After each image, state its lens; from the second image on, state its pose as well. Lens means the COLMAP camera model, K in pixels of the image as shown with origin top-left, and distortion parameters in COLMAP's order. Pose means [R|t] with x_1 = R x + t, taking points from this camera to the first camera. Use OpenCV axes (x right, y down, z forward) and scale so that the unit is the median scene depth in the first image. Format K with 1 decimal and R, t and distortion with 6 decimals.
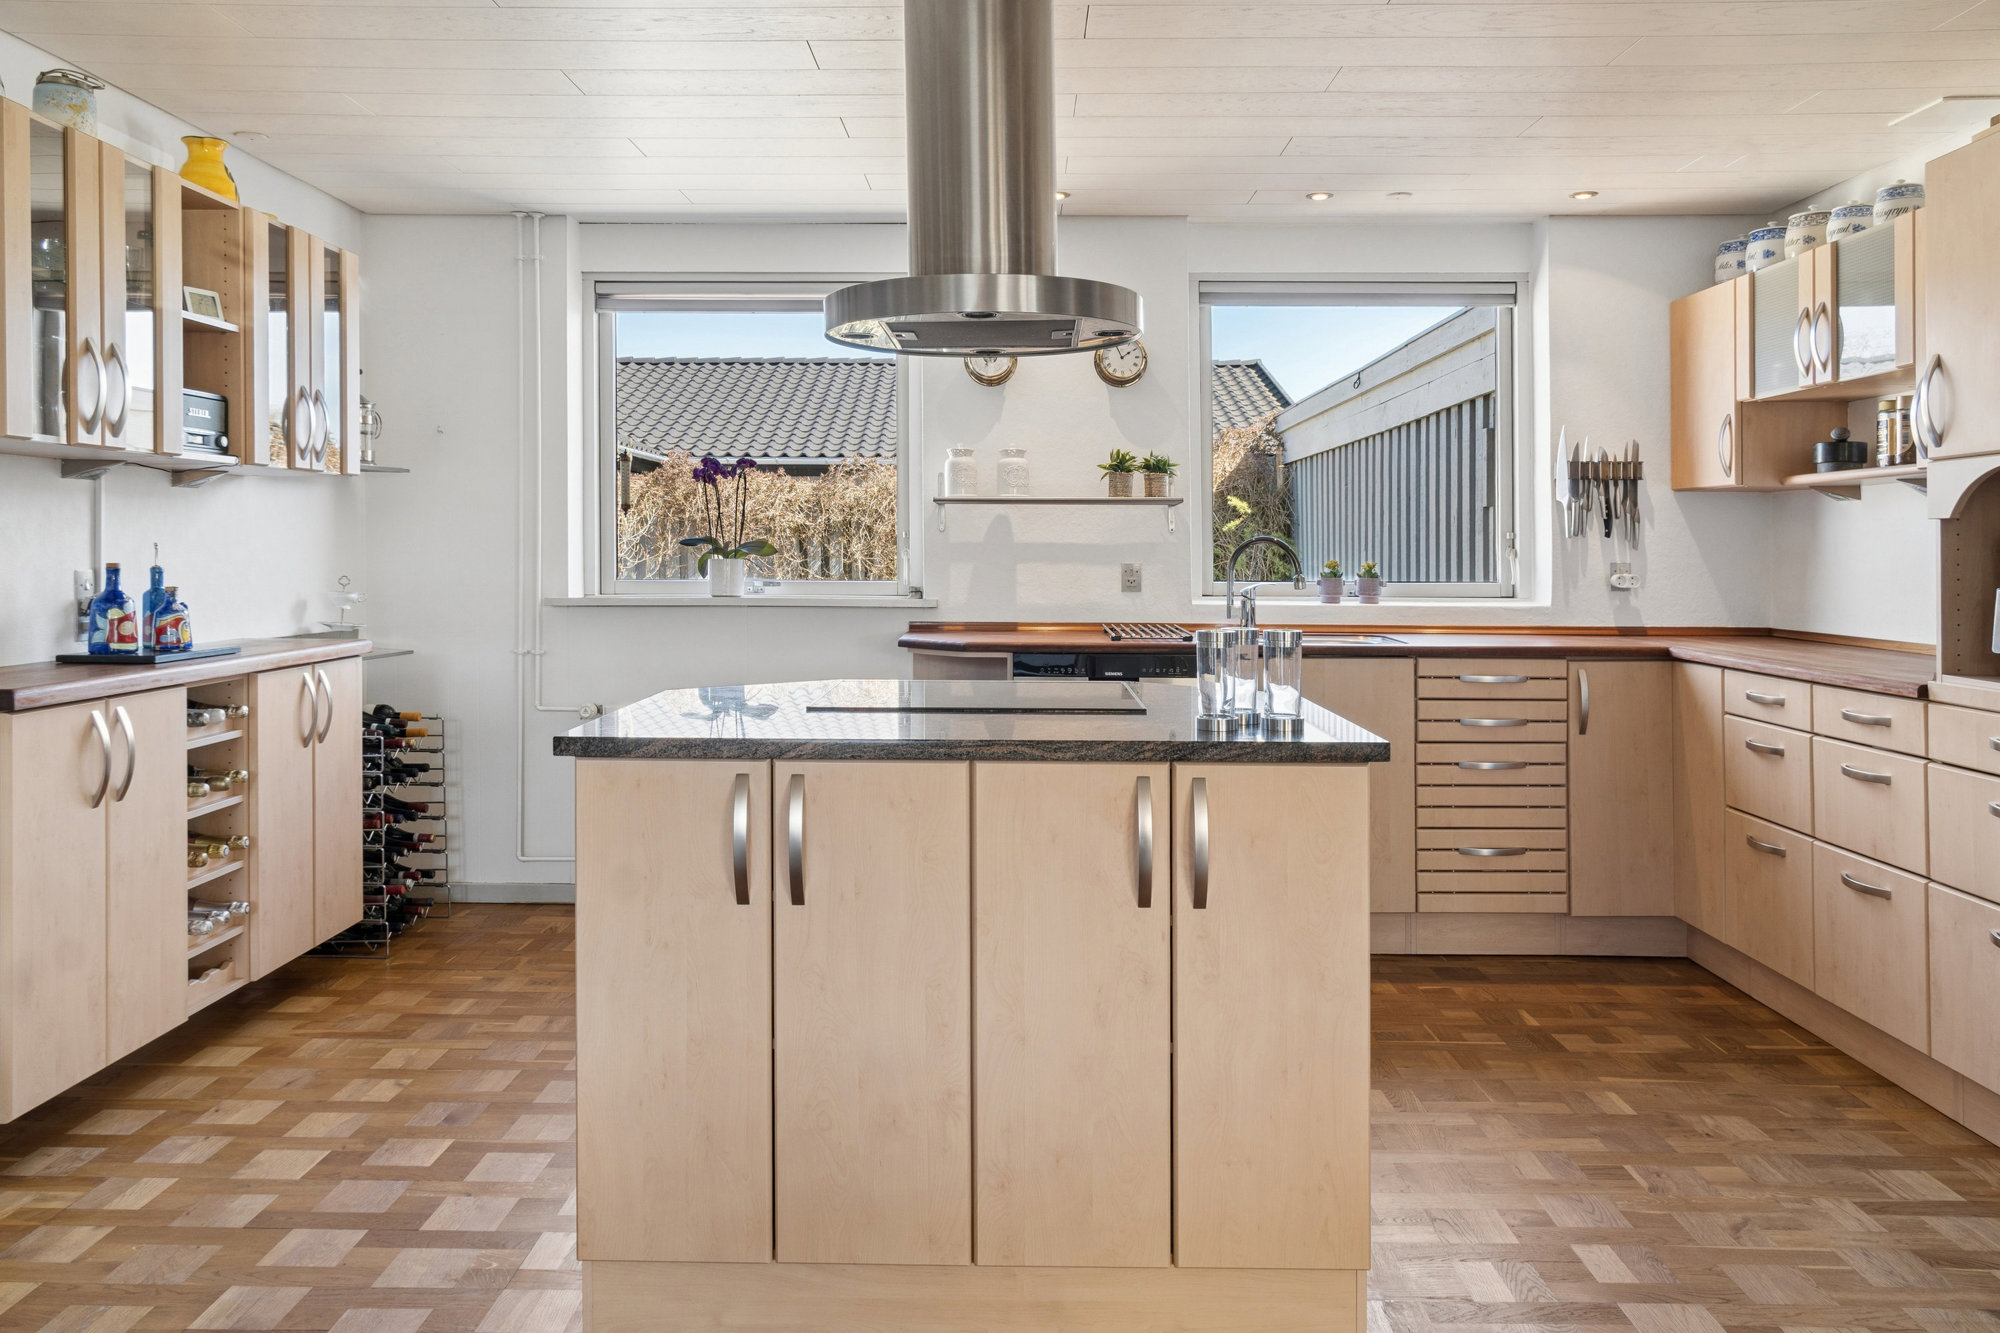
lens RADIAL K [[1461.4, 0, 1002.4], [0, 1461.4, 590.9], [0, 0, 1]] dist [-0.014046, 0.006910]
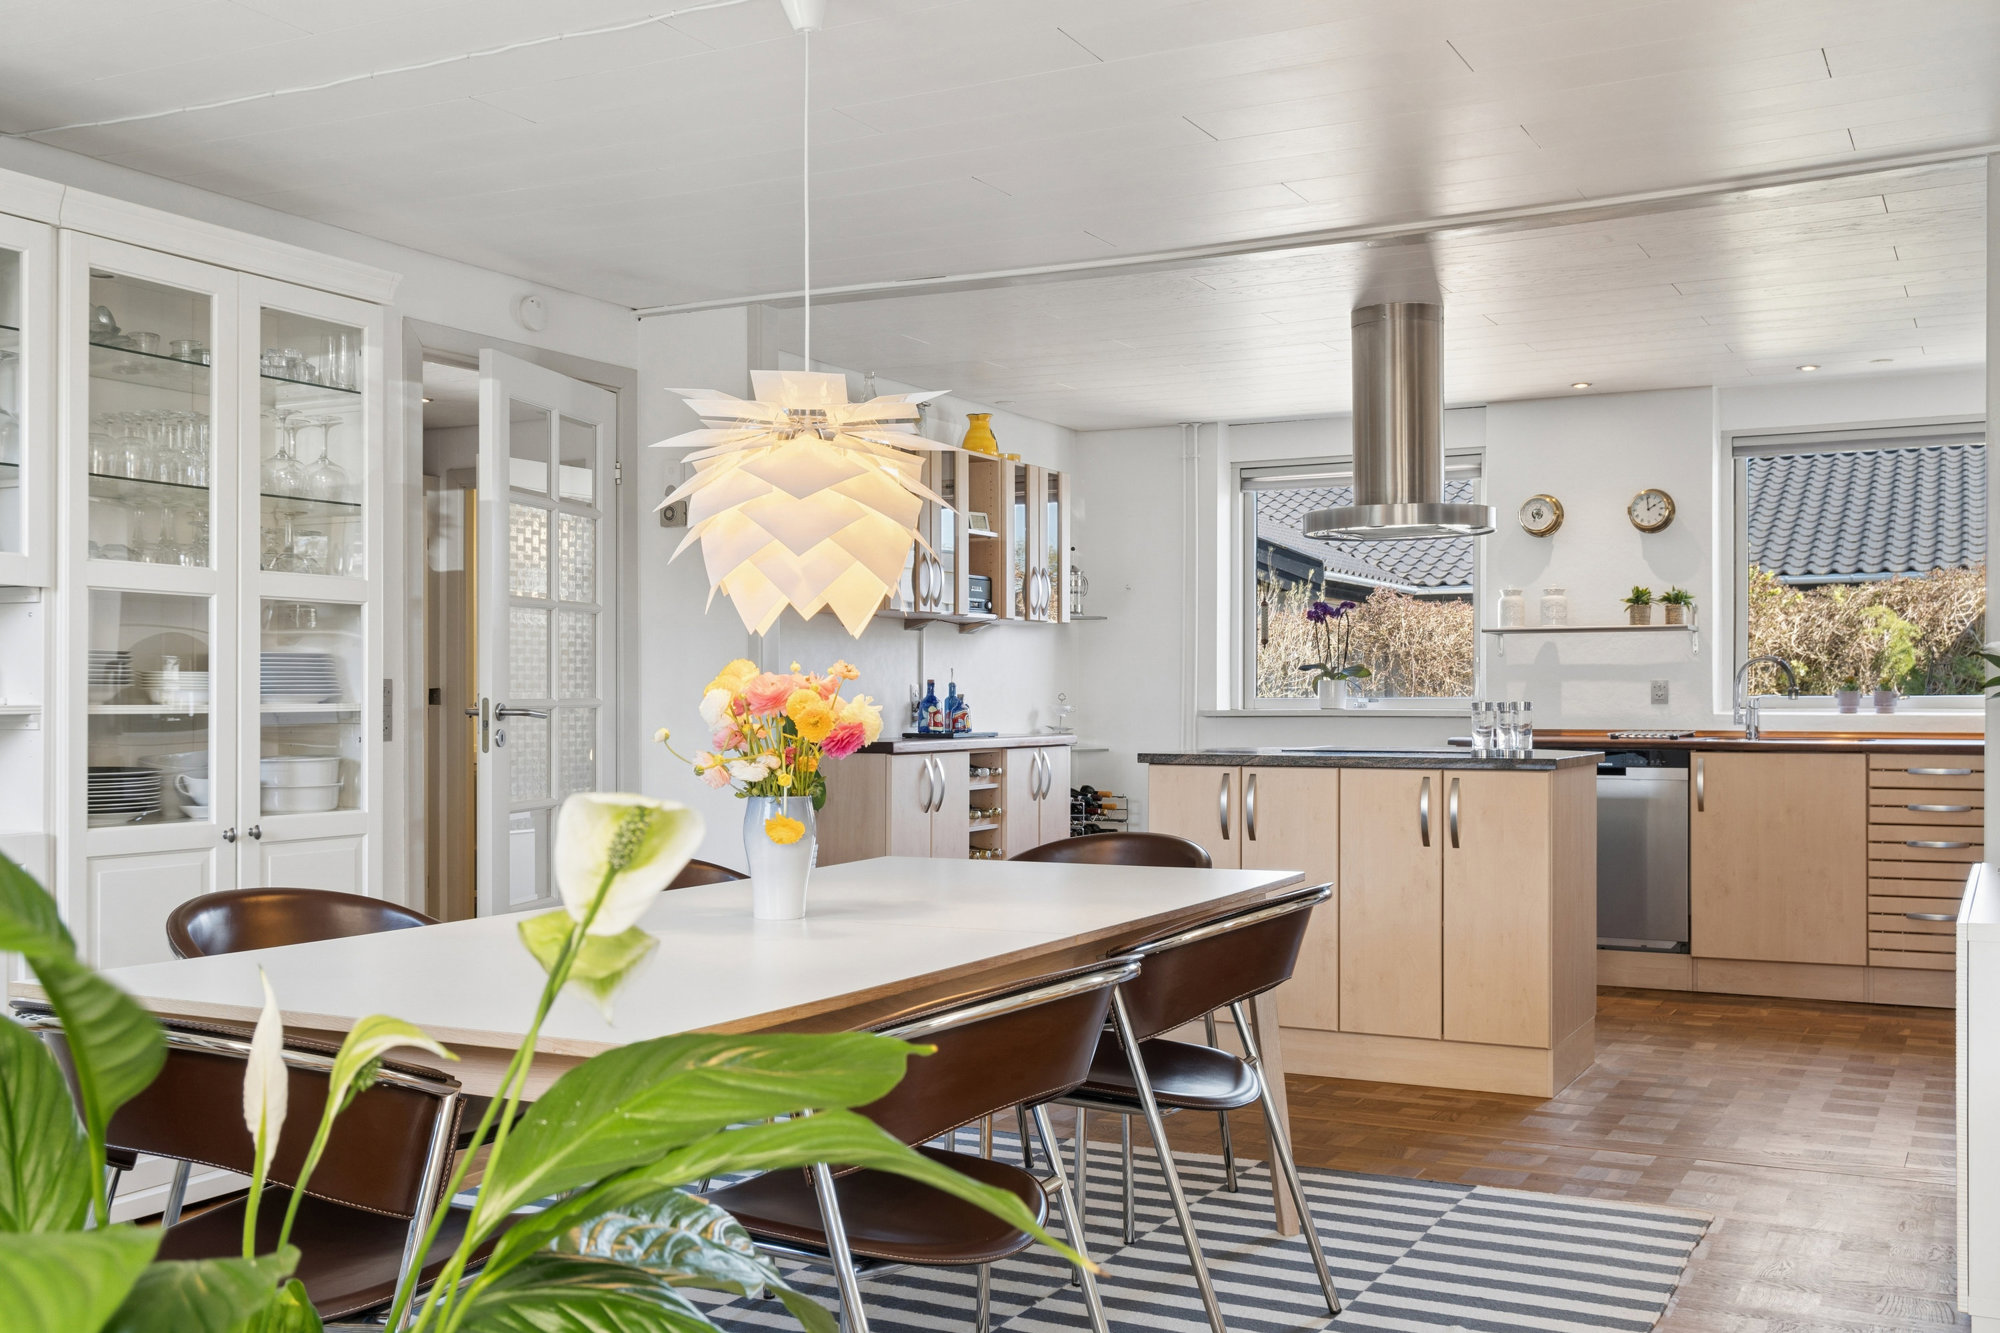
lens RADIAL K [[1906.2, 0, 1000.2], [0, 1906.2, 675.0], [0, 0, 1]] dist [0.019105, 0.000000]
pose [[0.889389, -0.011712, -0.457000, 0.376384], [-0.007058, 0.999201, -0.039343, 0.049381], [0.457096, 0.038217, 0.888596, -0.742205]]
